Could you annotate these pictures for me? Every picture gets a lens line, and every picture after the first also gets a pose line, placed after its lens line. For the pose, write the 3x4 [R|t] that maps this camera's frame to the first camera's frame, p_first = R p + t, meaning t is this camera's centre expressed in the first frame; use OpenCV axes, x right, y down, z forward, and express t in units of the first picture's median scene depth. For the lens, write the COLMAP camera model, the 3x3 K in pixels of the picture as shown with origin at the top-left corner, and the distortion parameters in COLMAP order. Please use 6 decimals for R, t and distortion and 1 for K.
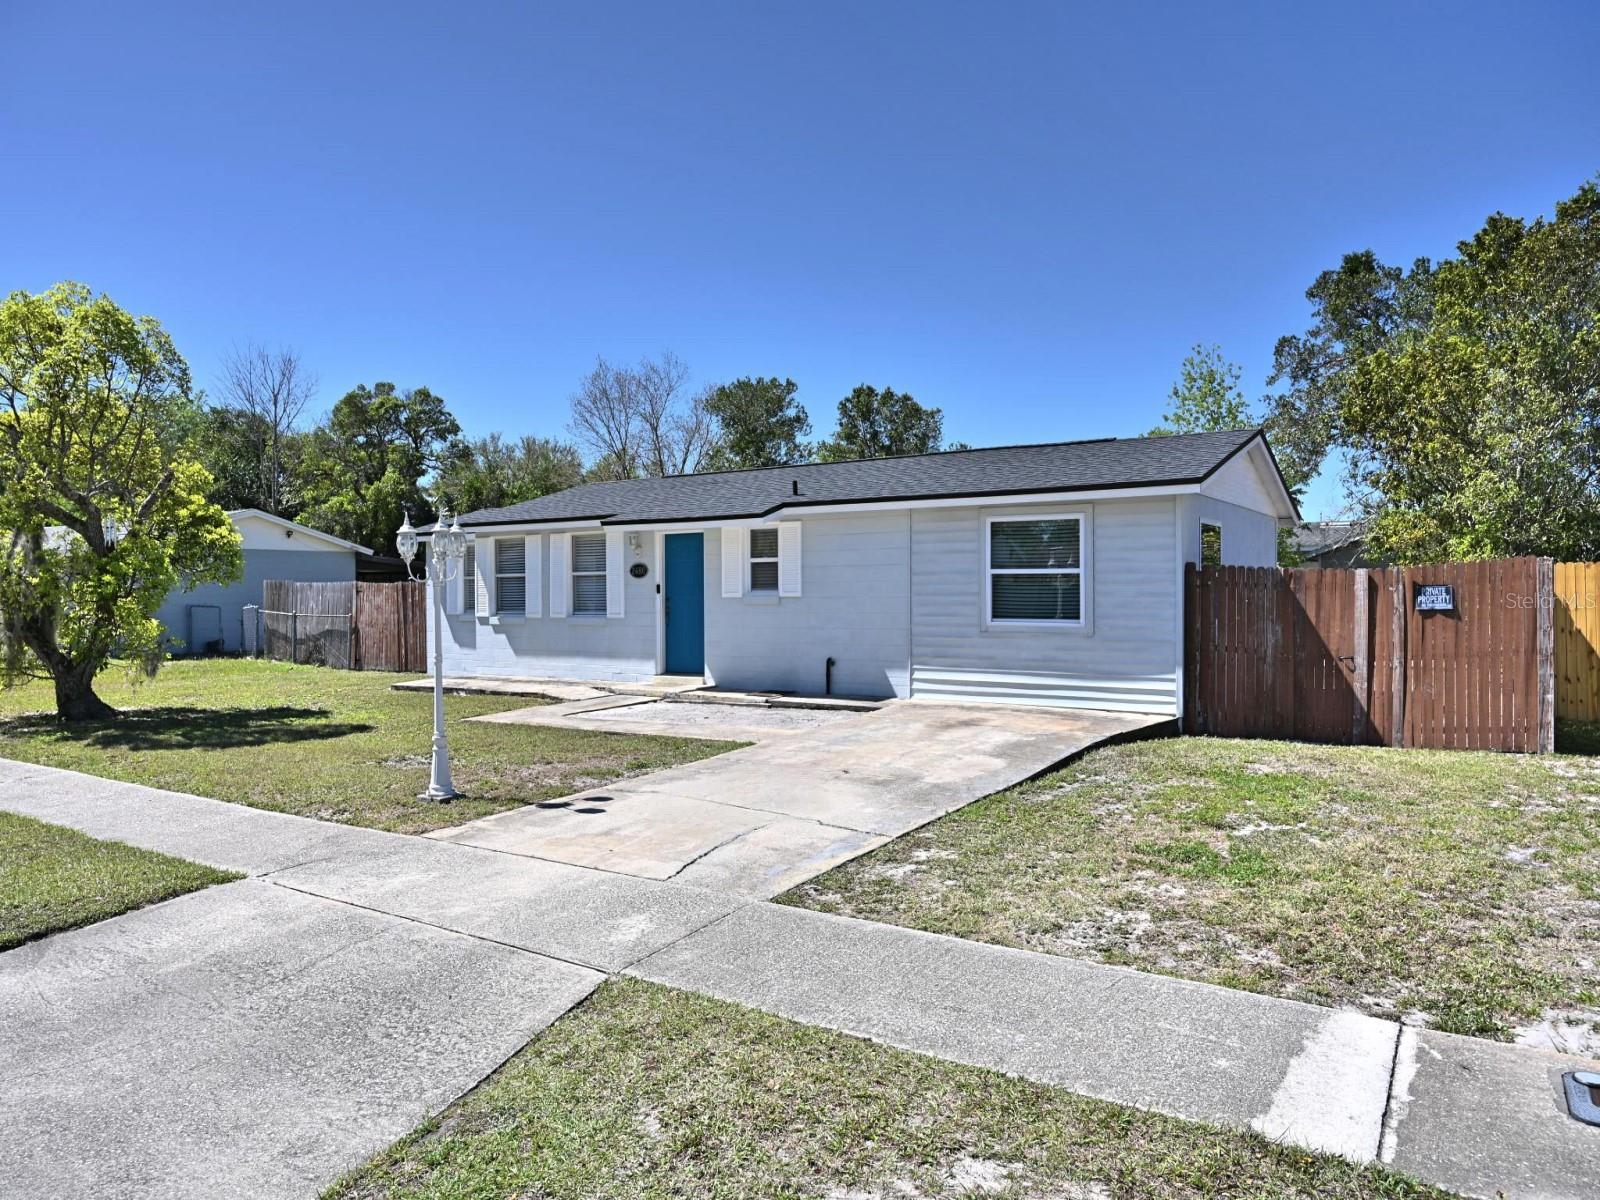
lens RADIAL K [[1063.3, 0, 795.2], [0, 1063.3, 625.8], [0, 0, 1]] dist [-0.014467, 0.006020]
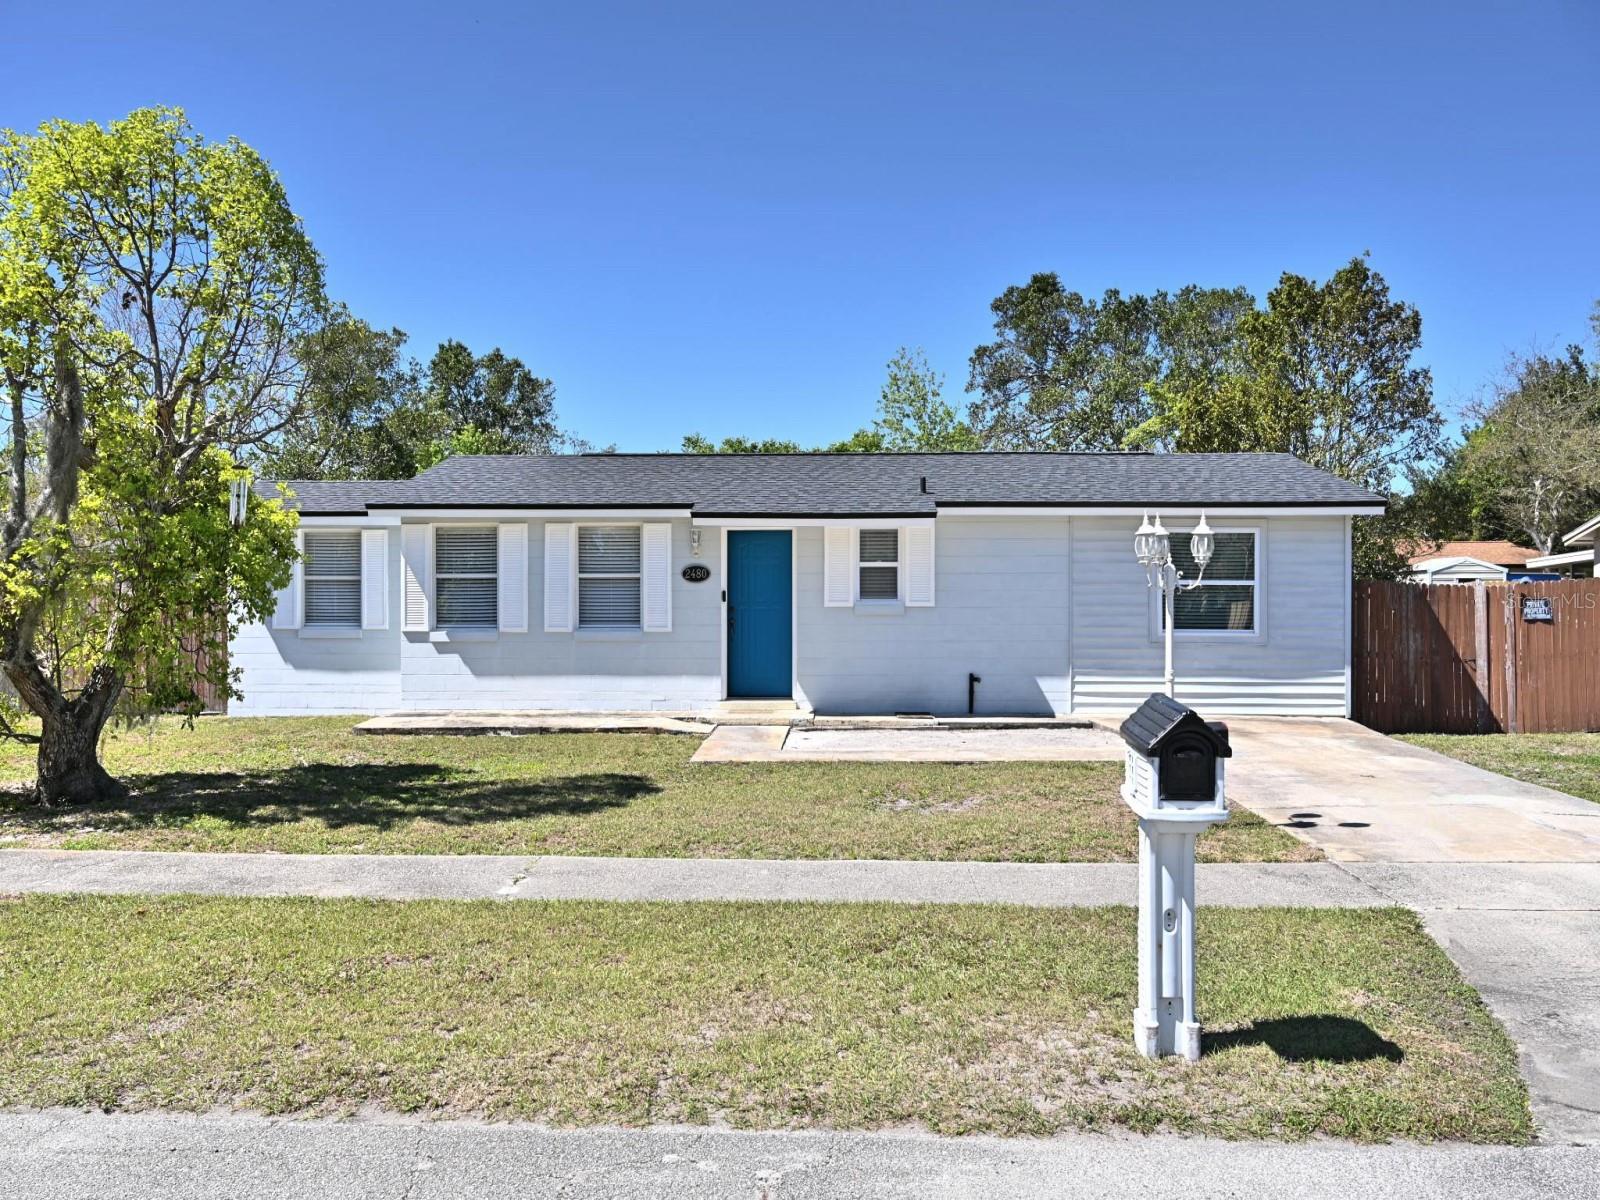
lens RADIAL K [[1279.7, 0, 799.5], [0, 1279.7, 603.7], [0, 0, 1]] dist [-0.011121, -0.005454]
pose [[0.857997, 0.004455, 0.513635, -0.624795], [0.009905, 0.999633, -0.025216, -0.003304], [-0.513559, 0.026722, 0.857638, 0.123338]]
